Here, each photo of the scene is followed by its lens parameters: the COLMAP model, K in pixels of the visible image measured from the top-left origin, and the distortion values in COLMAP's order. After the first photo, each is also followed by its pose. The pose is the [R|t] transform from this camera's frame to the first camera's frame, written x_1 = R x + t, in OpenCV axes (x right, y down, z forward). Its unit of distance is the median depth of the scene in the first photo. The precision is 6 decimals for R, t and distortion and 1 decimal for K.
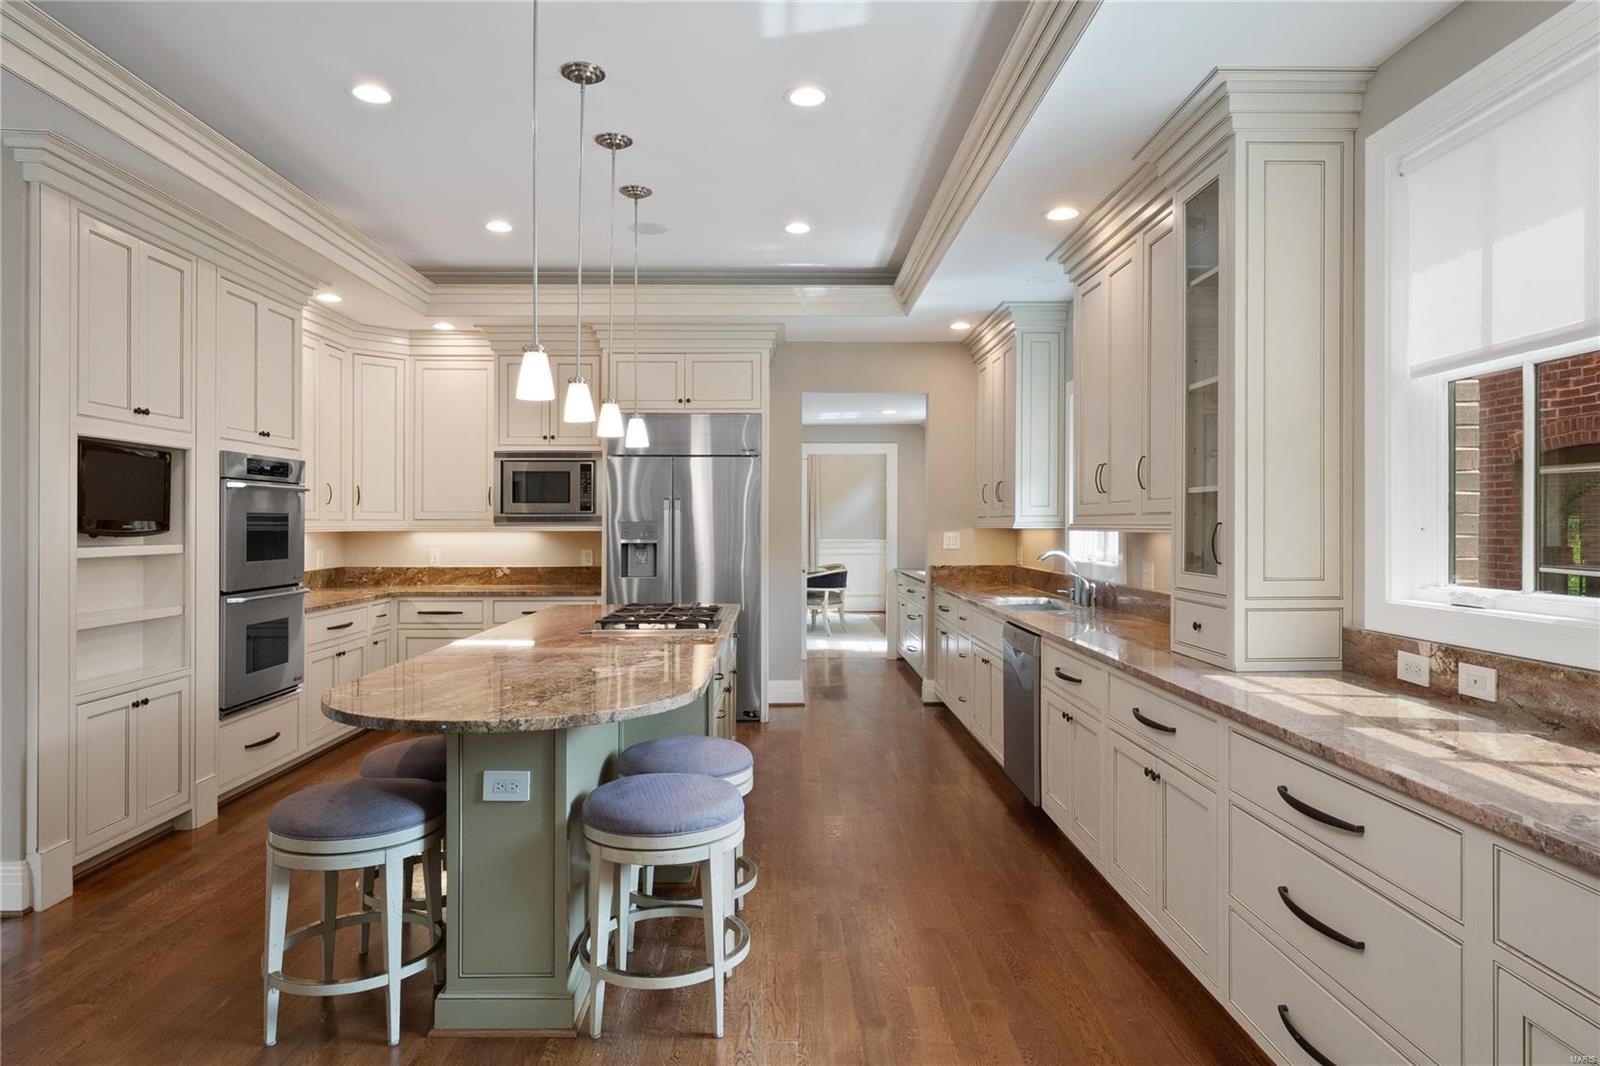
lens RADIAL K [[897.0, 0, 815.2], [0, 897.0, 521.6], [0, 0, 1]] dist [0.001720, 0.000679]
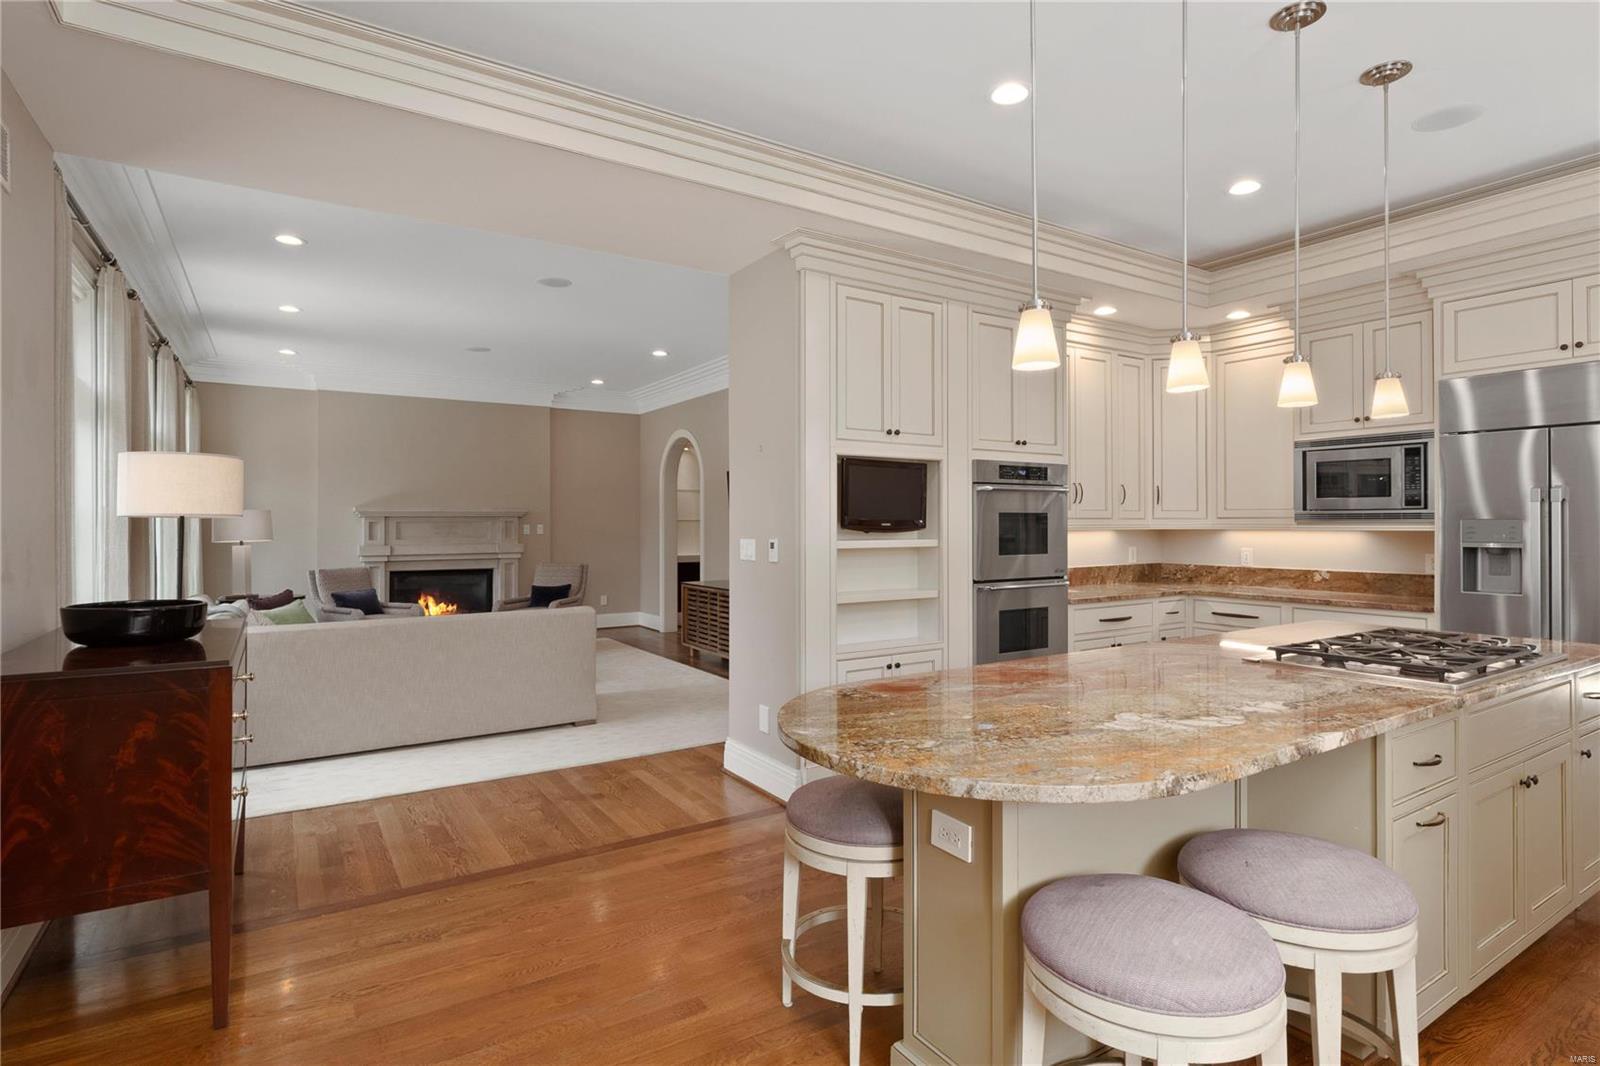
lens RADIAL K [[810.8, 0, 799.5], [0, 810.8, 517.5], [0, 0, 1]] dist [-0.005968, 0.000549]
pose [[0.526988, -0.007055, -0.849844, 0.106671], [0.003616, 0.999975, -0.006059, 0.001670], [0.849865, 0.000120, 0.527000, 0.231232]]
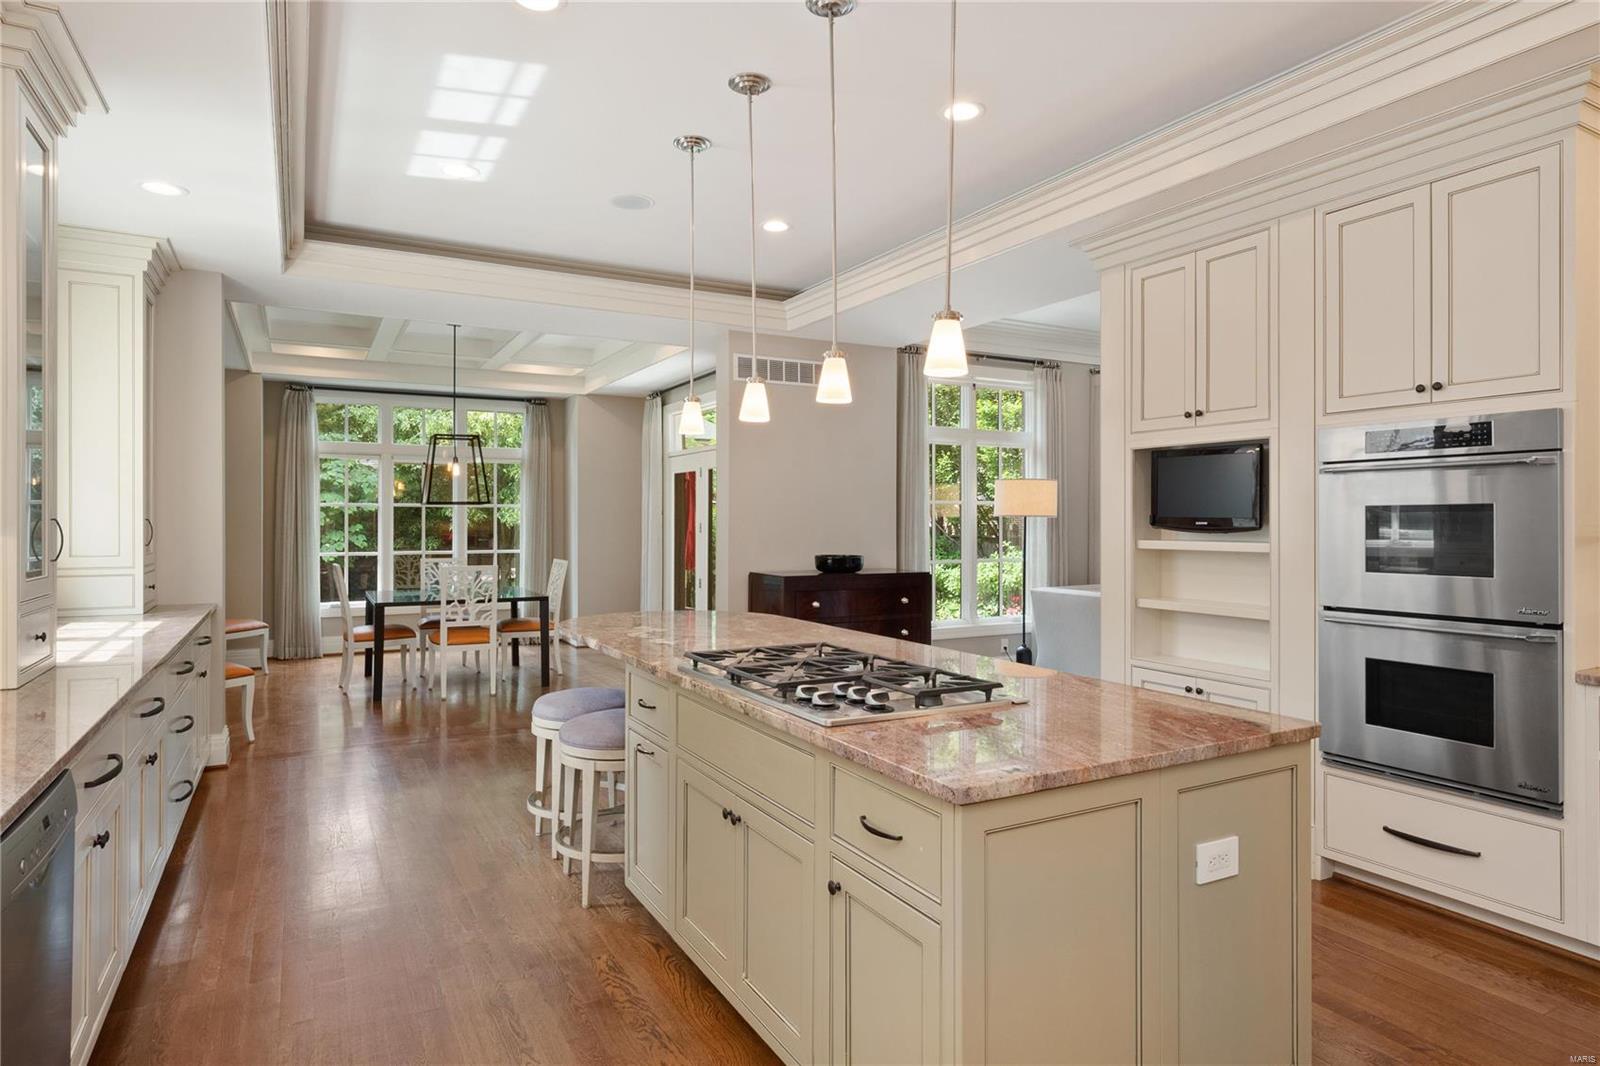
lens RADIAL K [[897.0, 0, 815.2], [0, 897.0, 521.6], [0, 0, 1]] dist [0.001720, 0.000679]
pose [[-0.873031, -0.004316, -0.487645, 0.118474], [-0.002170, 0.999985, -0.004967, 0.007660], [0.487659, -0.003278, -0.873028, 1.342725]]
